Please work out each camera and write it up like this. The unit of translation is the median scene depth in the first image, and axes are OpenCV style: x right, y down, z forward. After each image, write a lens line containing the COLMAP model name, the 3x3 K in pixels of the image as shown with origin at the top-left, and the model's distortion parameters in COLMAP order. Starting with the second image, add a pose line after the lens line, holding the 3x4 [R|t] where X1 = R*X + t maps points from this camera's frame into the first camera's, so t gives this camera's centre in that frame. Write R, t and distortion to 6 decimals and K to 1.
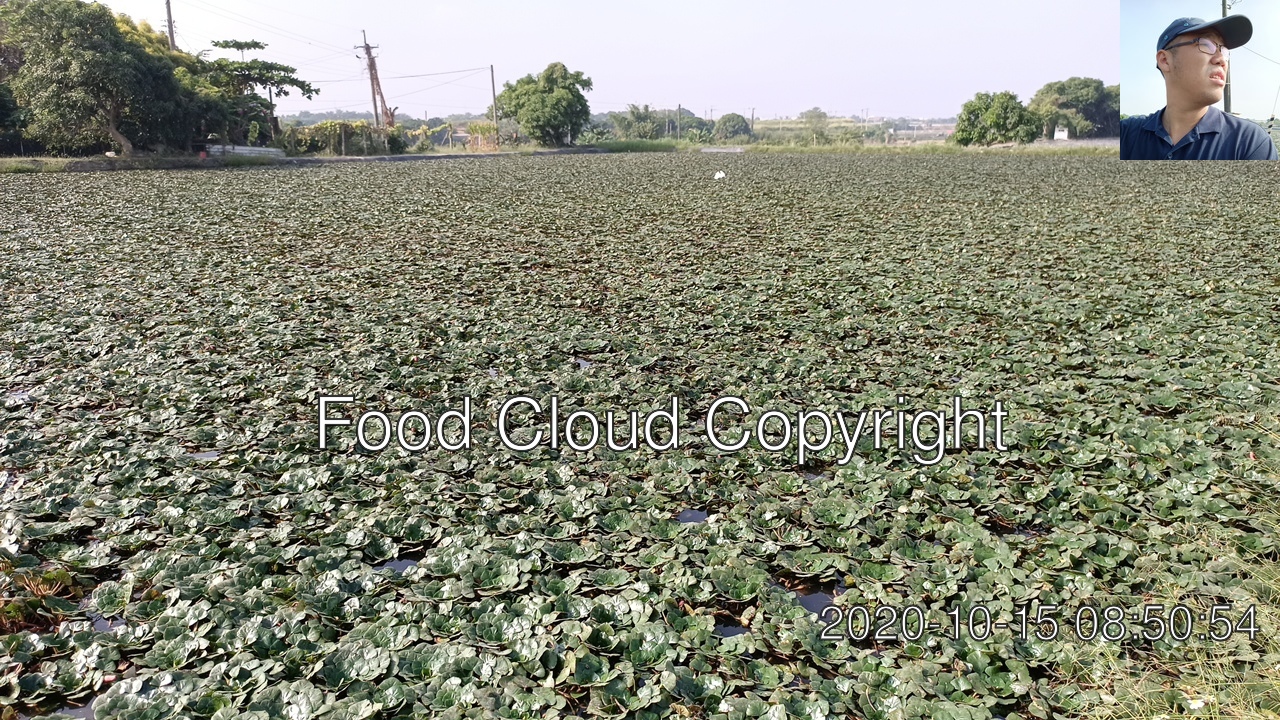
lens RADIAL K [[946.6, 0, 636.0], [0, 946.6, 359.3], [0, 0, 1]] dist [0.052996, -0.051039]
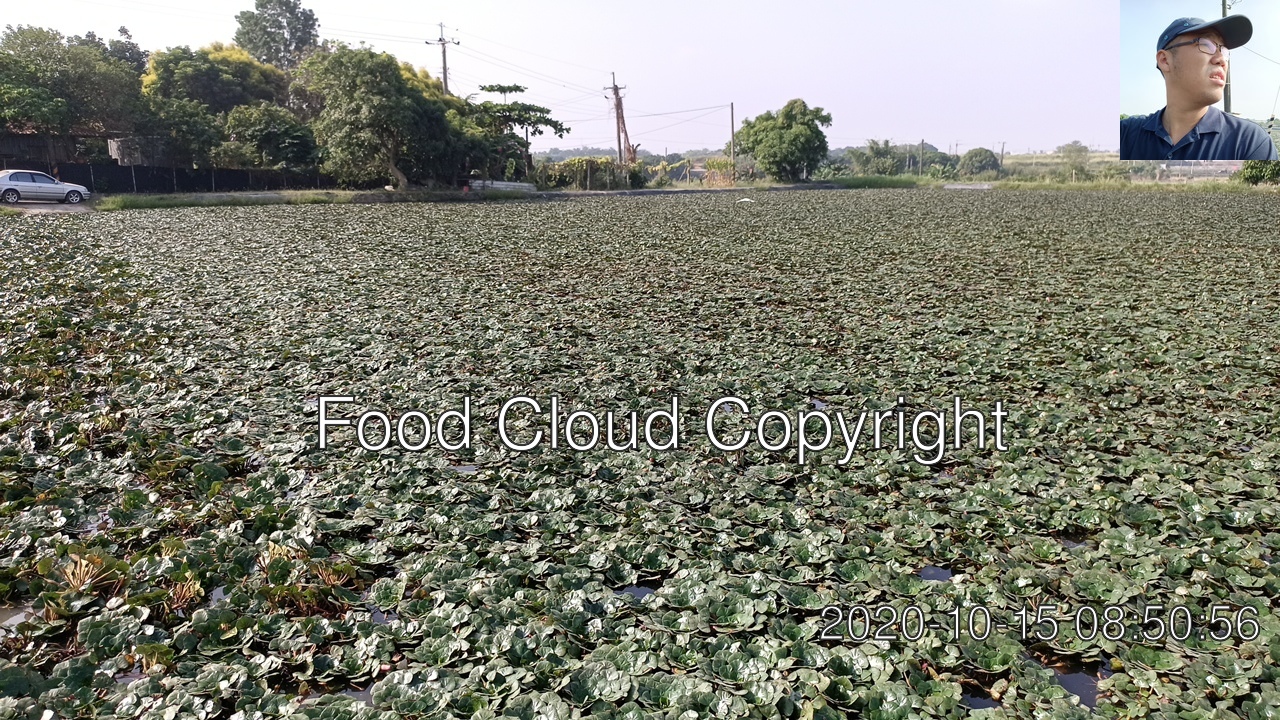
lens RADIAL K [[946.6, 0, 636.0], [0, 946.6, 359.3], [0, 0, 1]] dist [0.052996, -0.051039]
pose [[0.971311, 0.050417, -0.232407, -0.009894], [-0.058573, 0.997881, -0.028319, -0.002580], [0.230486, 0.041120, 0.972206, -0.005801]]
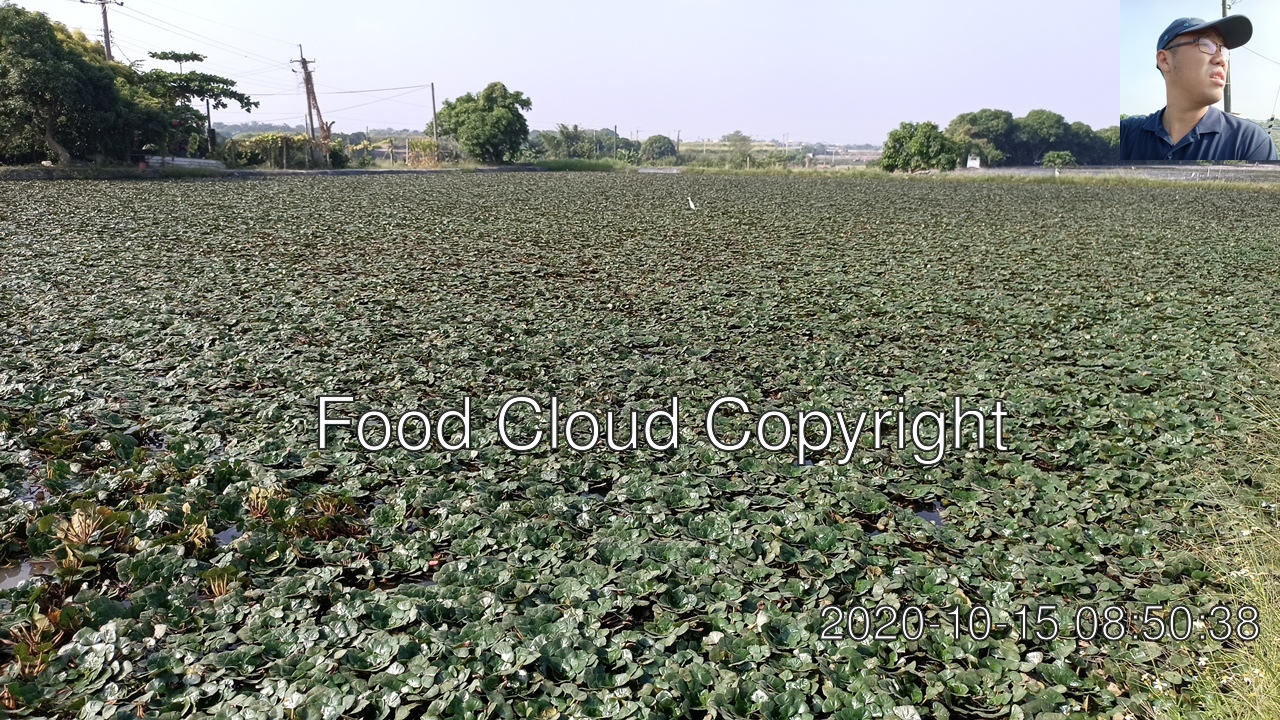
lens RADIAL K [[949.7, 0, 632.9], [0, 949.7, 349.2], [0, 0, 1]] dist [0.051172, -0.048605]
pose [[0.996814, 0.004169, 0.079652, -0.124051], [-0.001739, 0.999532, -0.030554, 0.024710], [-0.079742, 0.030318, 0.996354, -0.114150]]
